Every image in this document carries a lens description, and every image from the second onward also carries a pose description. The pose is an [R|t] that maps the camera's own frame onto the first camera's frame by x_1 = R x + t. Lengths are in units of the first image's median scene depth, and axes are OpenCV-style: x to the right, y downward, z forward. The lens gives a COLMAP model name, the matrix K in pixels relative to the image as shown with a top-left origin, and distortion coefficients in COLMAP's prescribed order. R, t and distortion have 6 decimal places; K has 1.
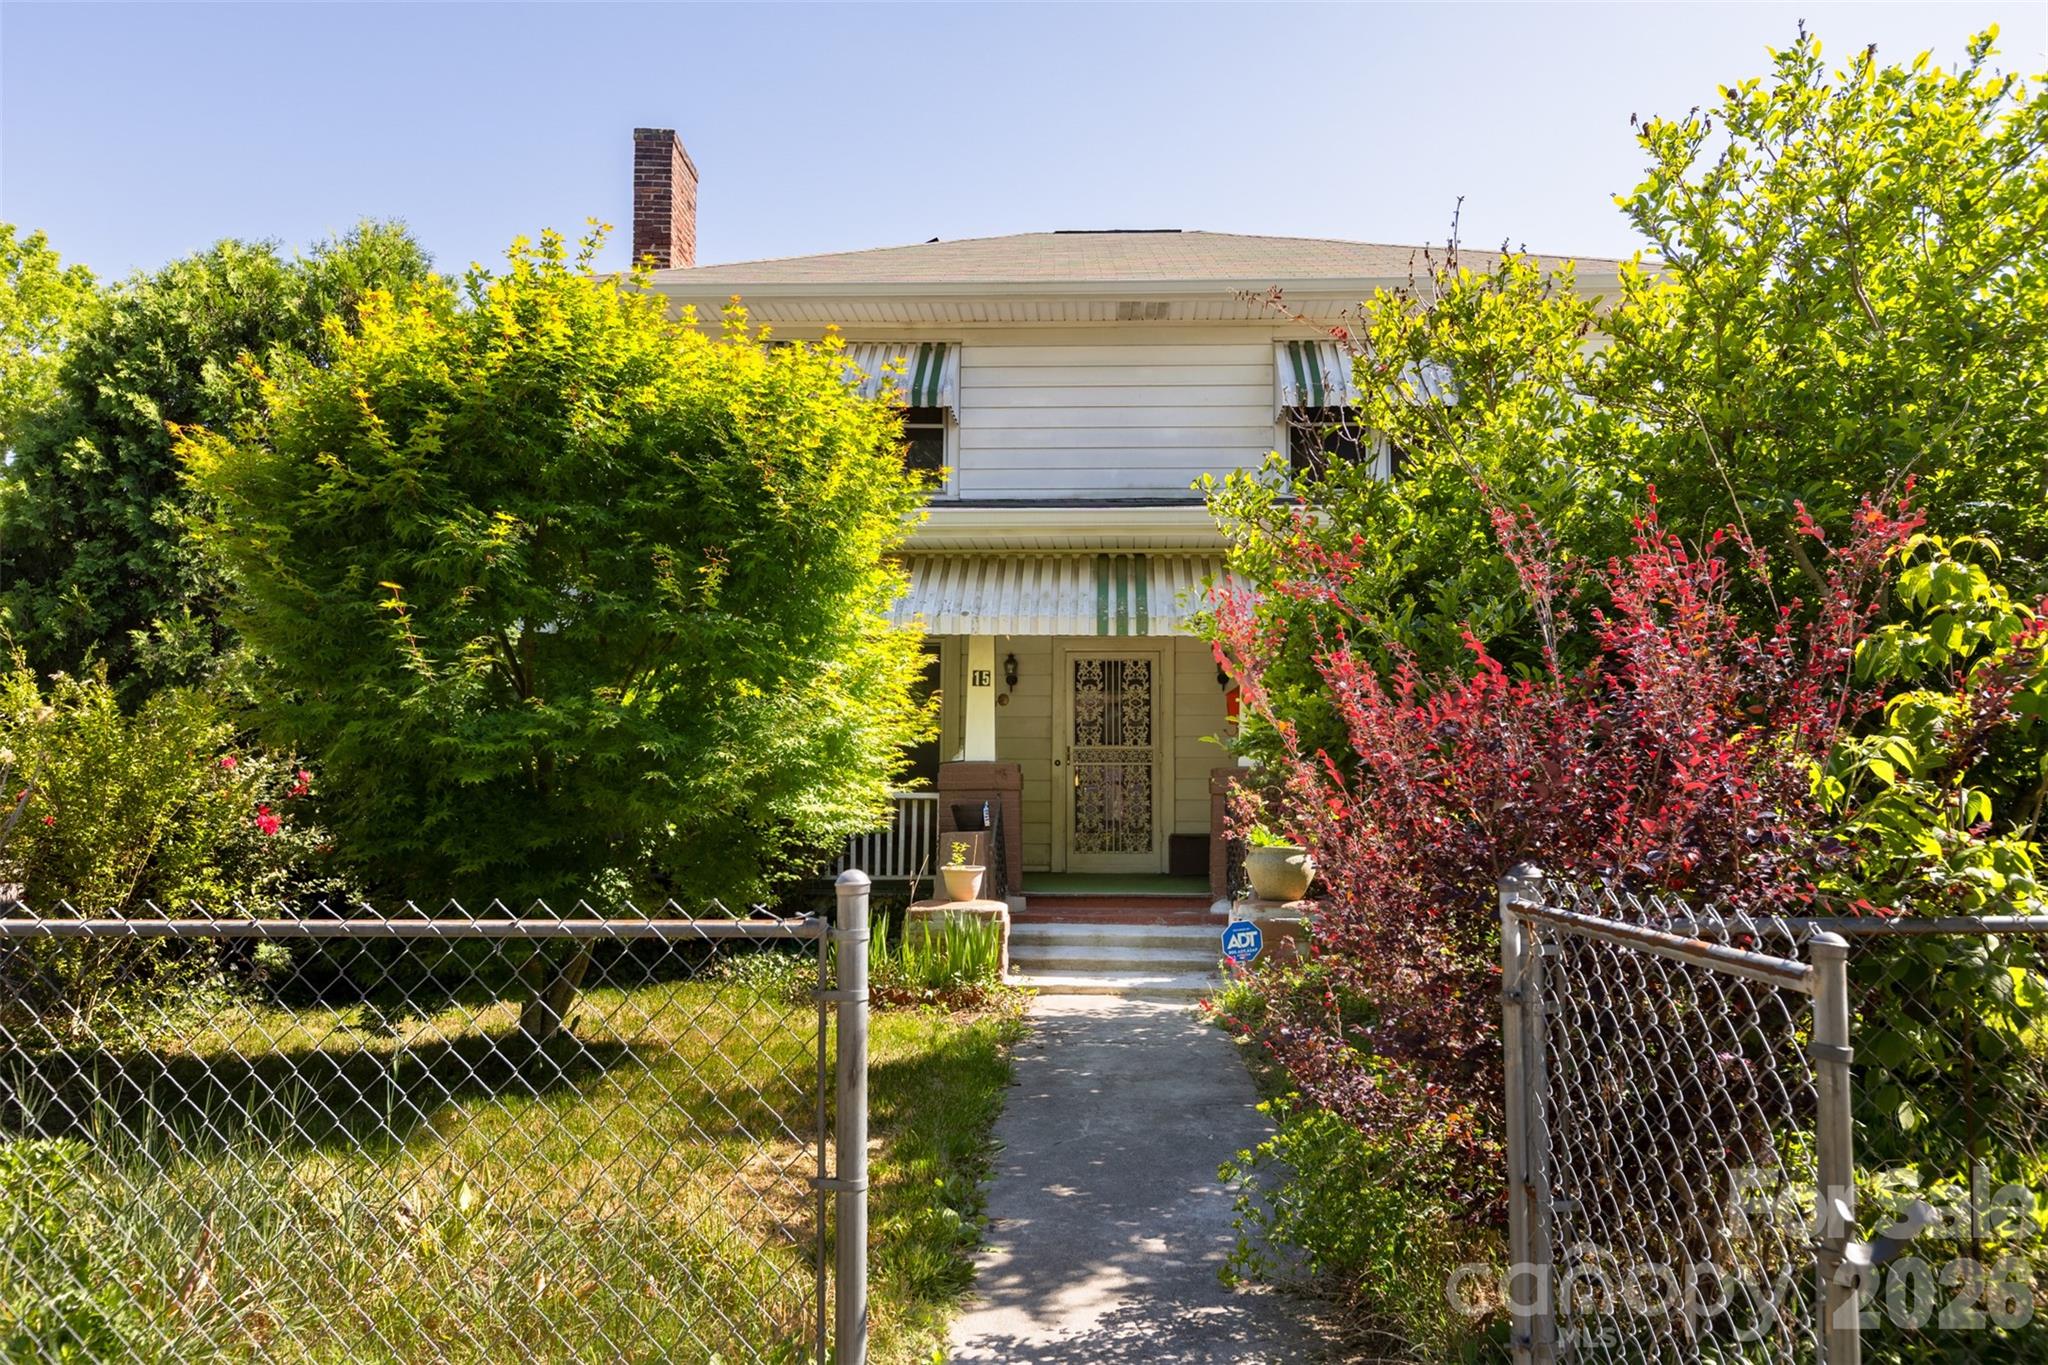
lens RADIAL K [[2254.8, 0, 1024.5], [0, 2254.8, 673.2], [0, 0, 1]] dist [0.015162, 0.000000]
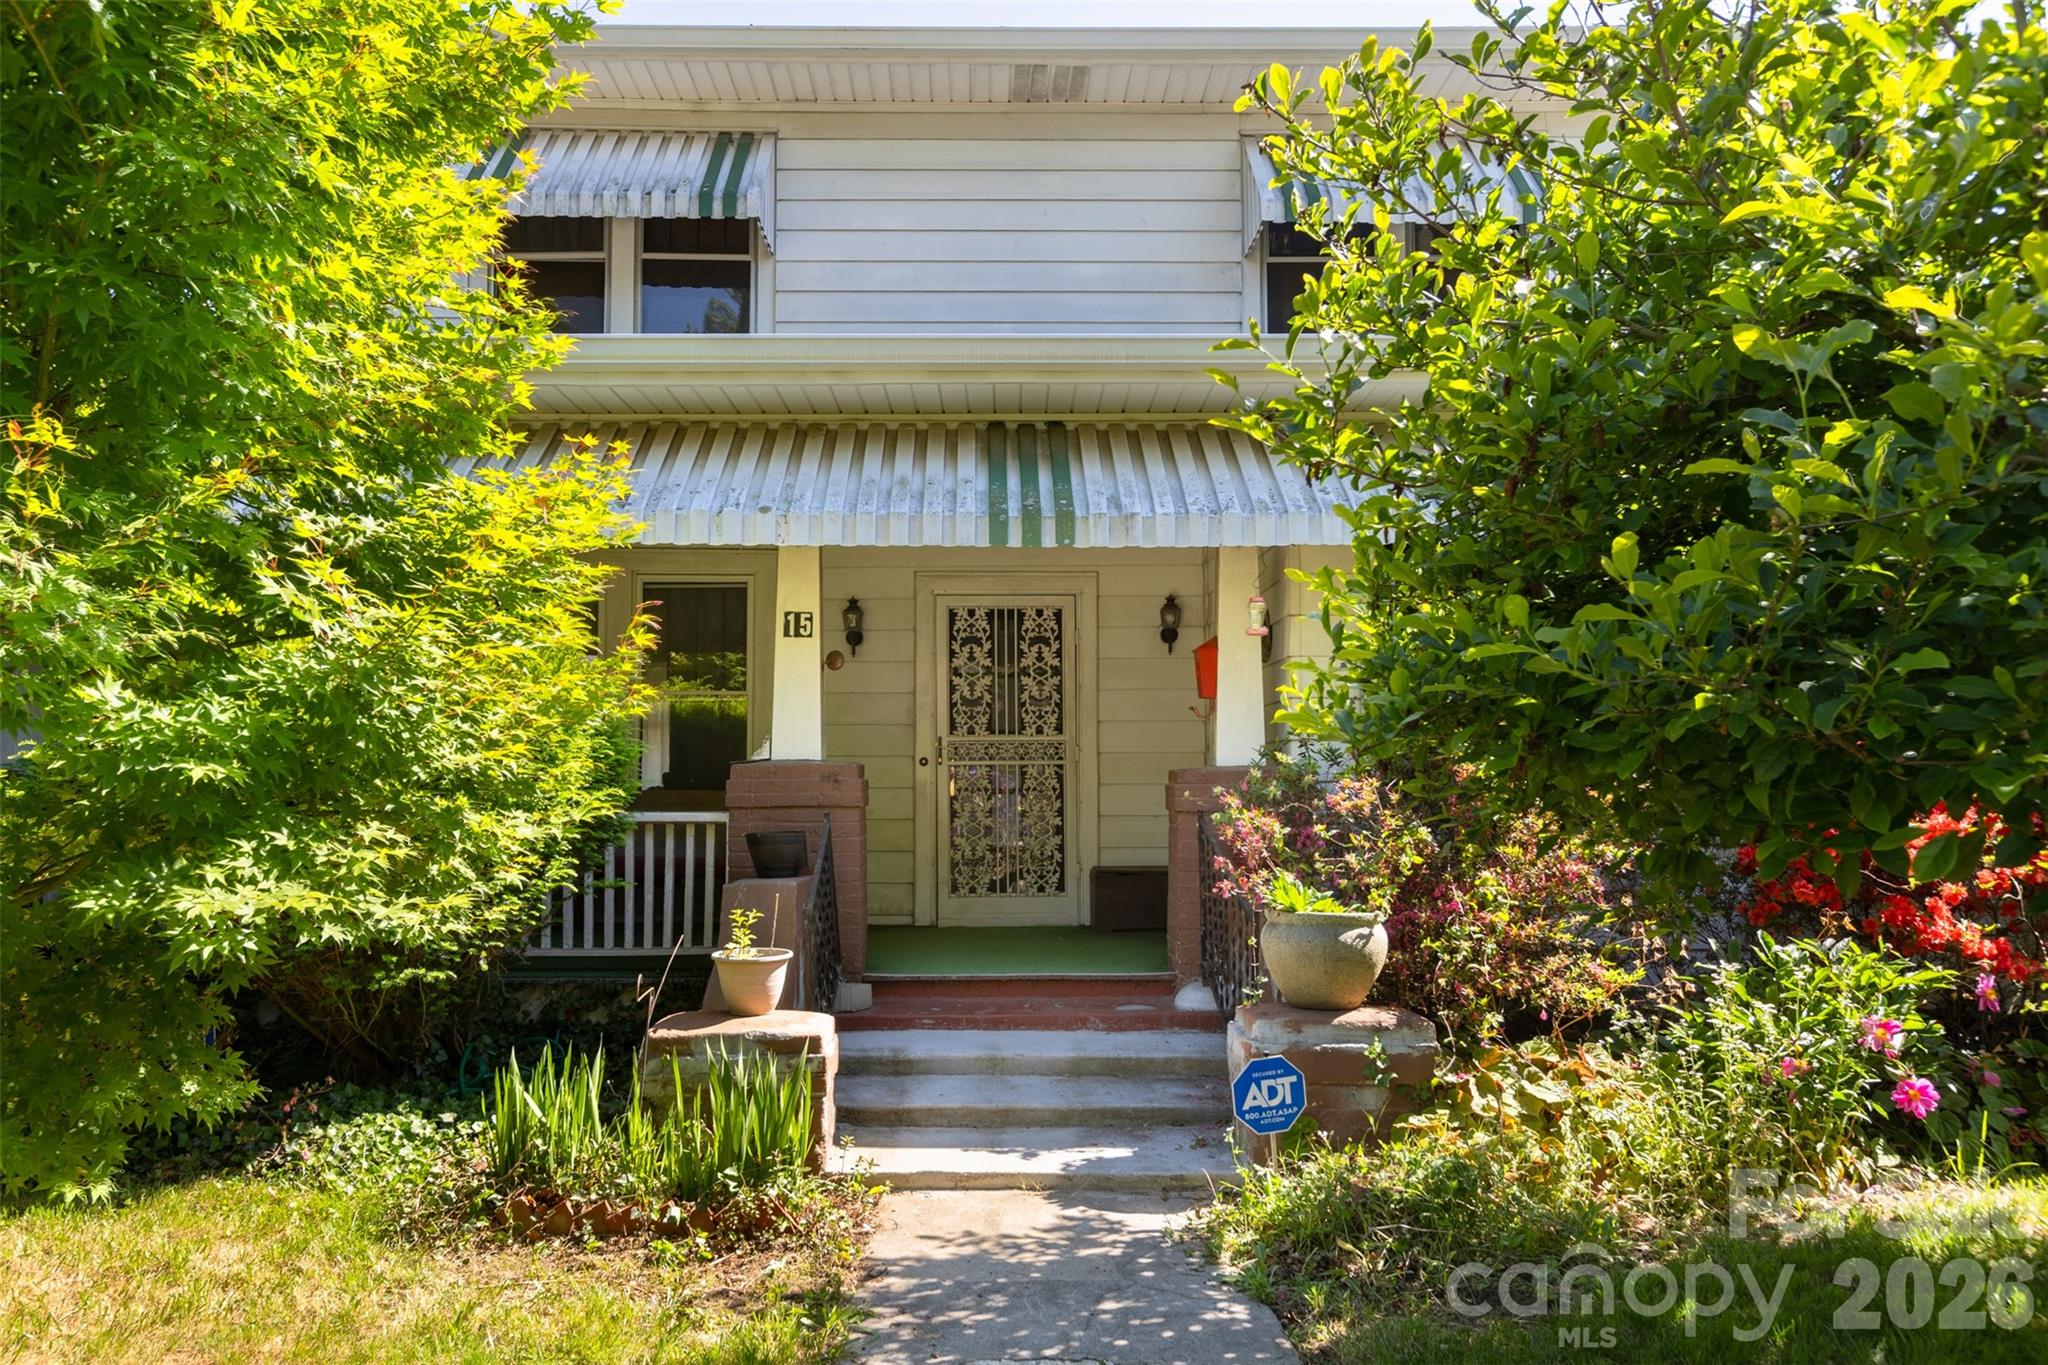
lens RADIAL K [[1738.8, 0, 956.8], [0, 1738.8, 688.1], [0, 0, 1]] dist [0.030763, 0.000924]
pose [[0.999468, -0.003410, 0.032440, 0.008634], [0.003447, 0.999993, -0.001087, 0.020451], [-0.032437, 0.001198, 0.999473, 0.535112]]
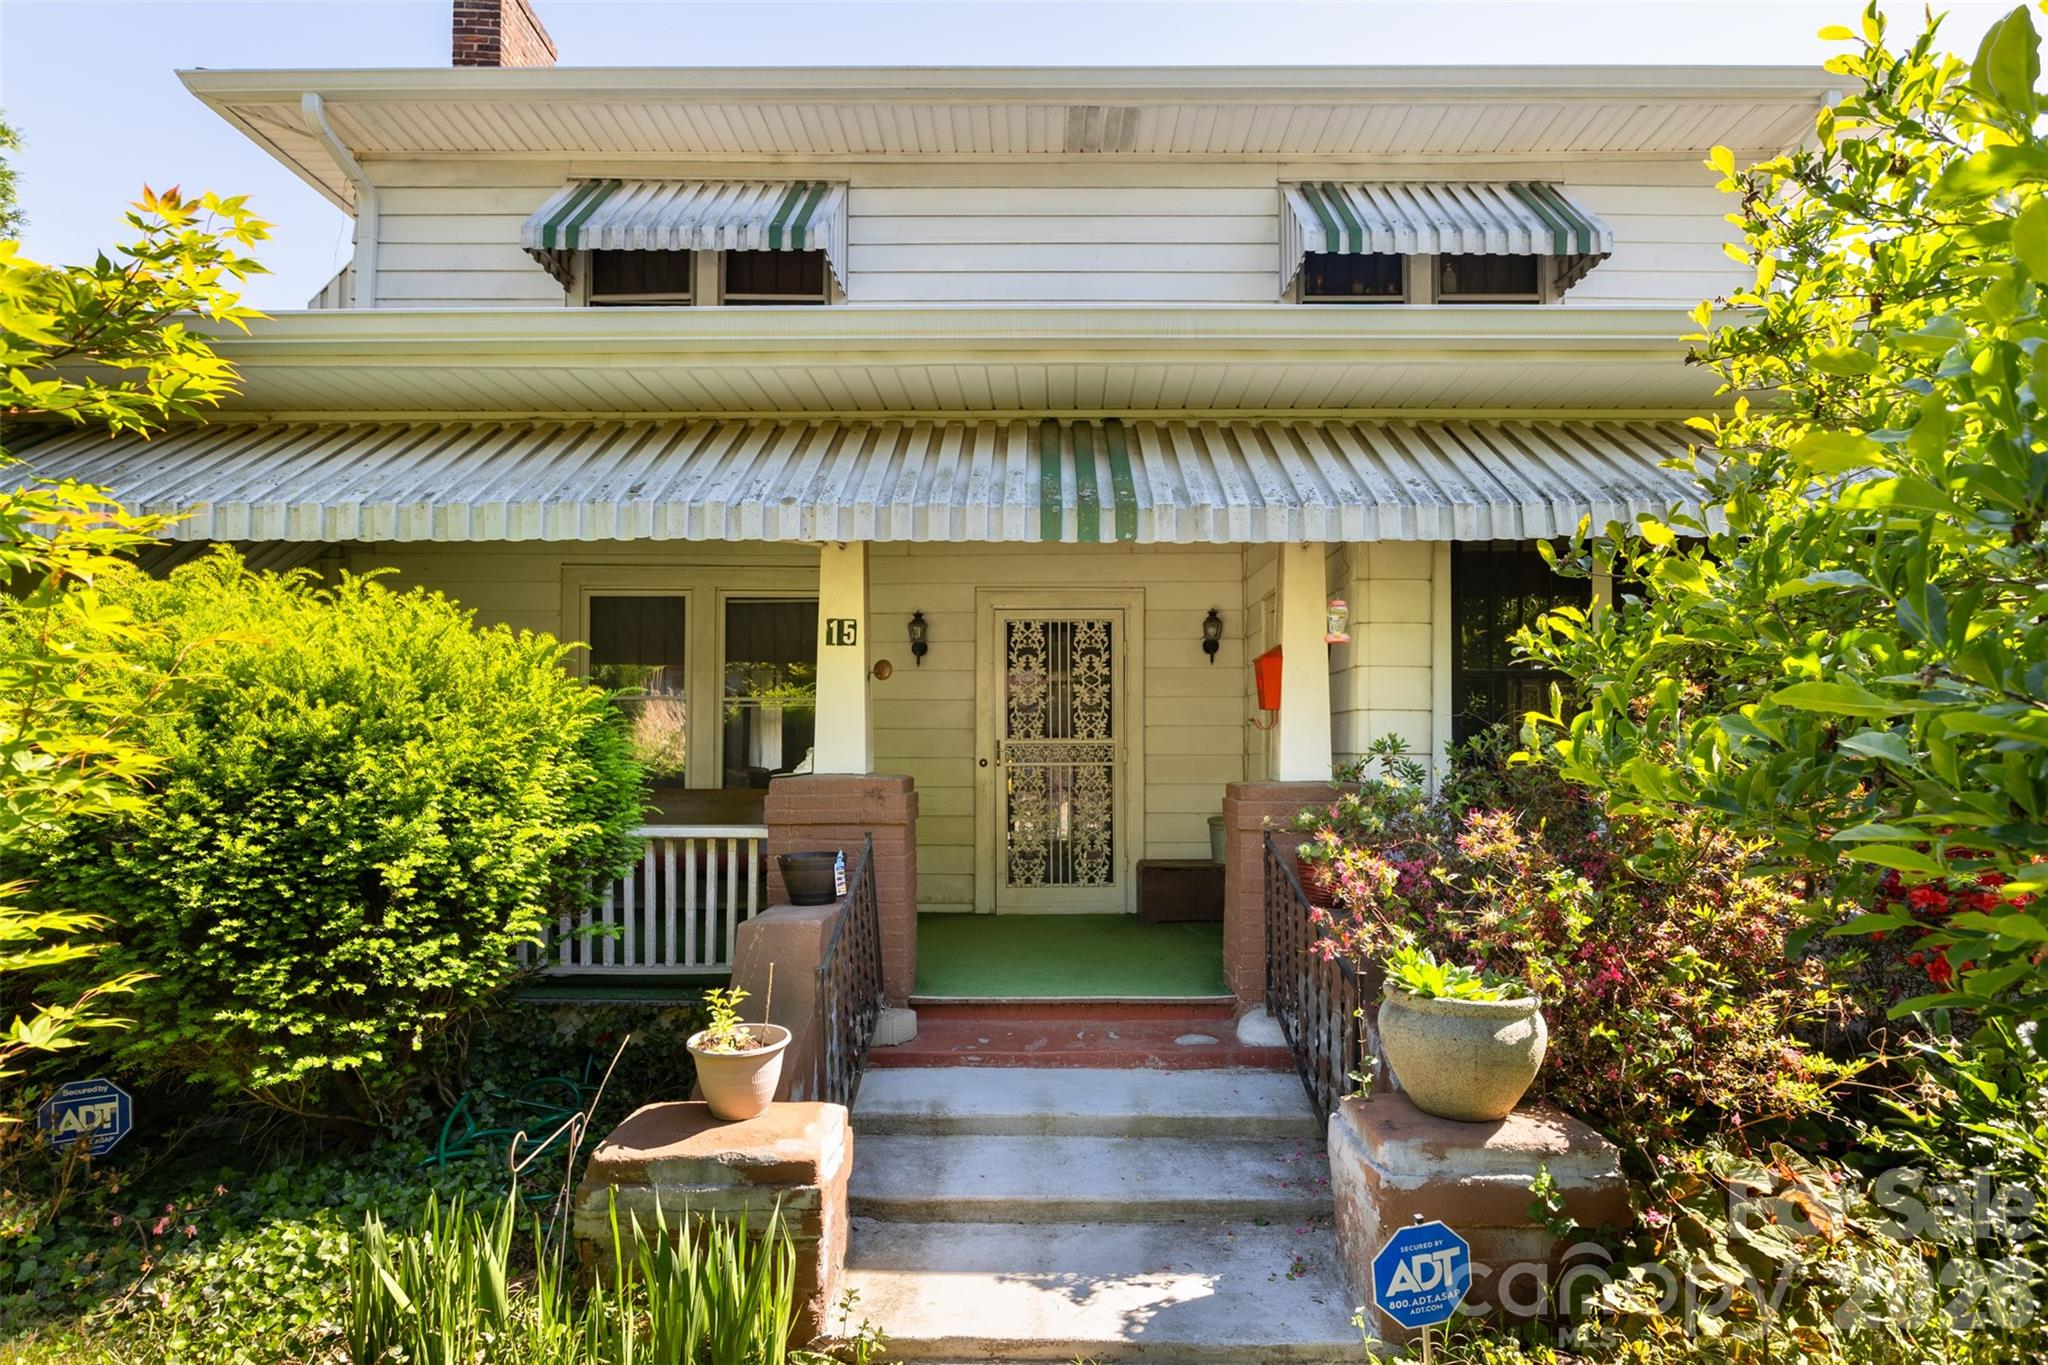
lens RADIAL K [[970.5, 0, 996.7], [0, 970.5, 710.2], [0, 0, 1]] dist [-0.002589, -0.000248]
pose [[0.999988, -0.002000, -0.004405, 0.022492], [0.002113, 0.999664, 0.025850, 0.016277], [0.004352, -0.025859, 0.999656, 0.759727]]
